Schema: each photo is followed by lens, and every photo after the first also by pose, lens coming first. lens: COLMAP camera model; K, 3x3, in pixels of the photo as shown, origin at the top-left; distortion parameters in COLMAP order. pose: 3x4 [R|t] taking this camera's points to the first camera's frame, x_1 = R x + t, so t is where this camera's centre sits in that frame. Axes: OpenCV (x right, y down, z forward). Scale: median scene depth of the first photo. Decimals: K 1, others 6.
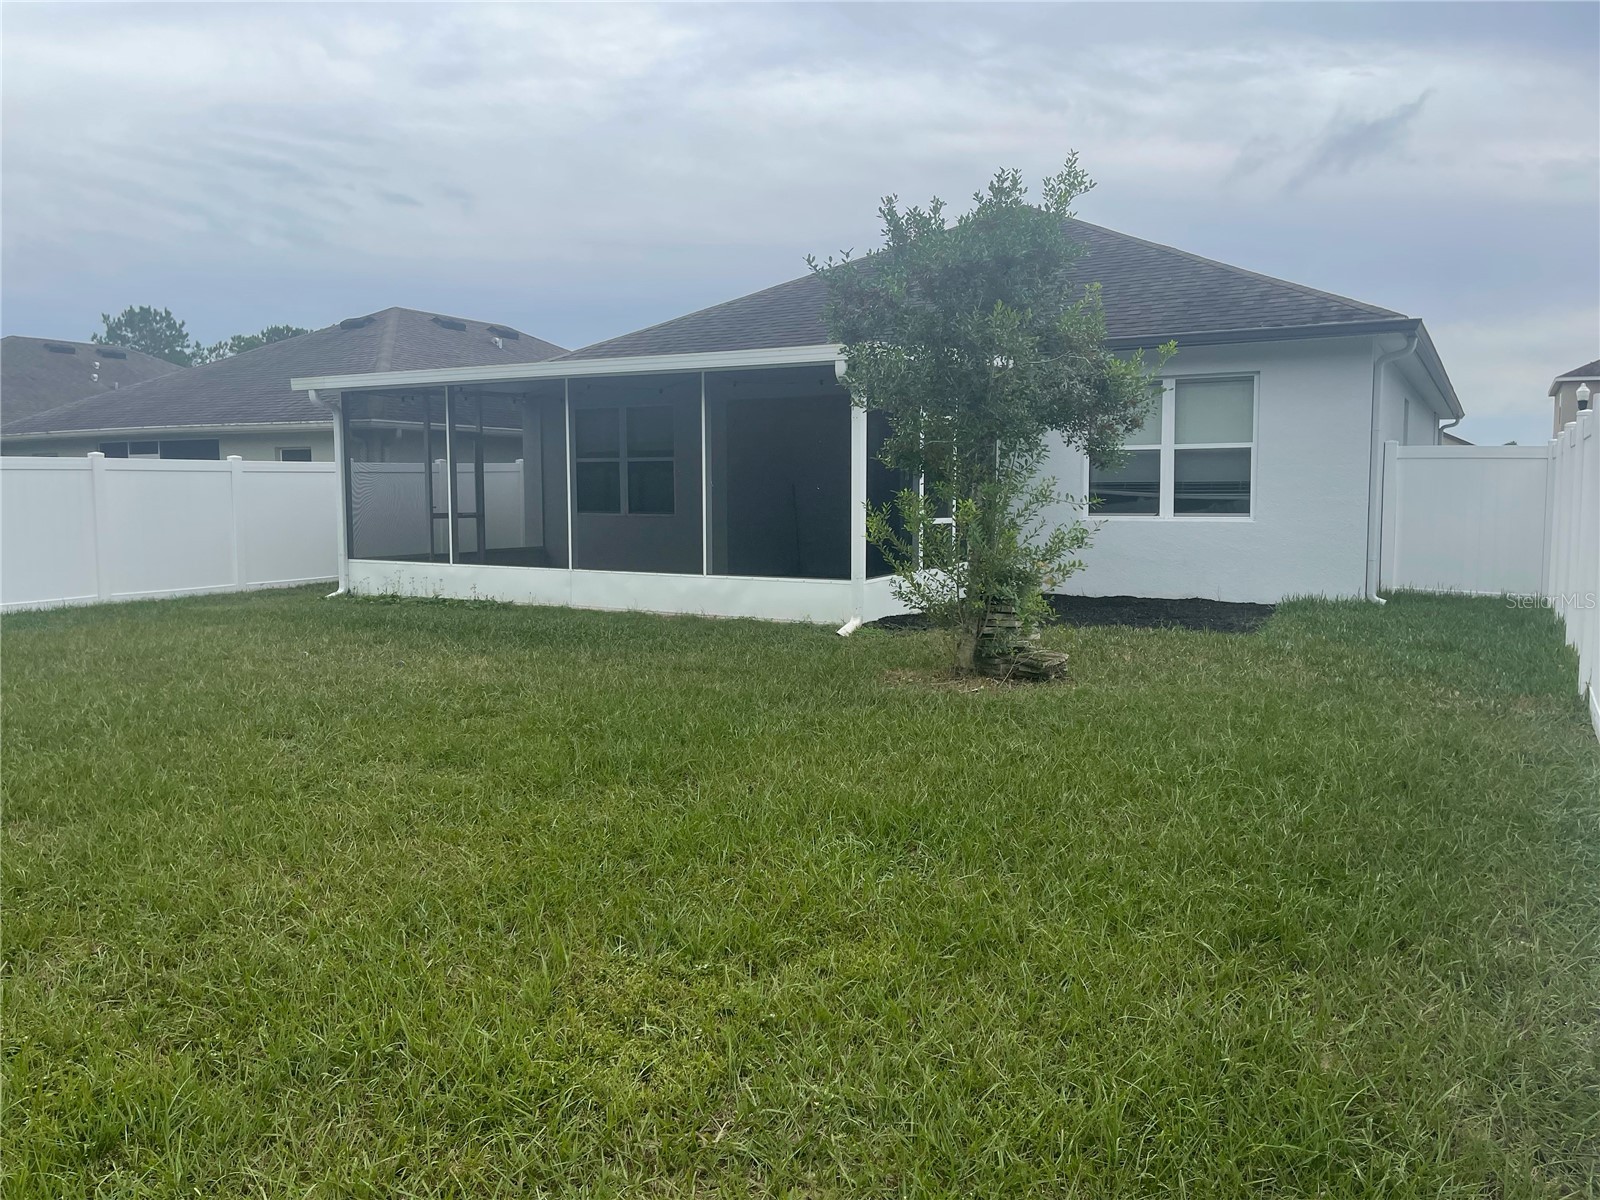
lens RADIAL K [[1195.9, 0, 801.8], [0, 1195.9, 614.1], [0, 0, 1]] dist [0.097921, -0.166741]
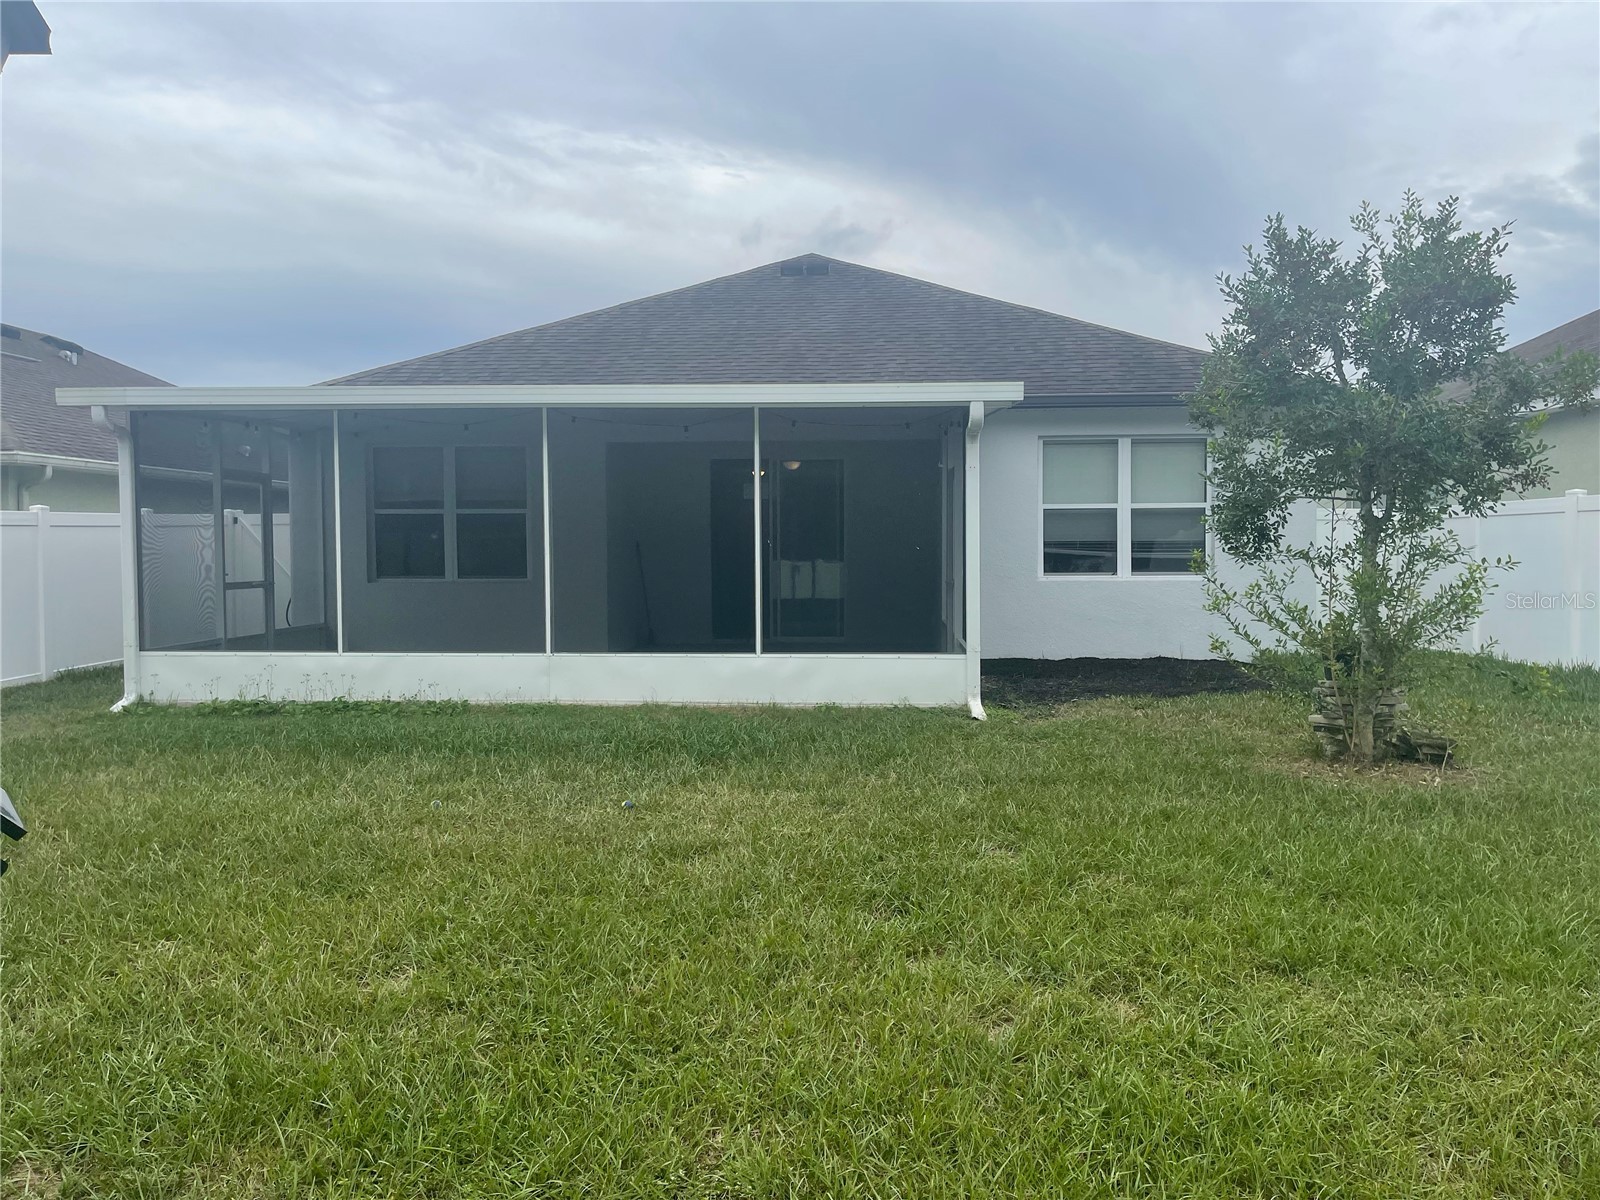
lens RADIAL K [[1211.1, 0, 804.0], [0, 1211.1, 598.1], [0, 0, 1]] dist [0.100175, -0.128982]
pose [[0.892376, -0.019974, 0.450850, -0.353833], [0.047877, 0.997572, -0.050570, -0.022780], [-0.448746, 0.066713, 0.891166, 0.211055]]
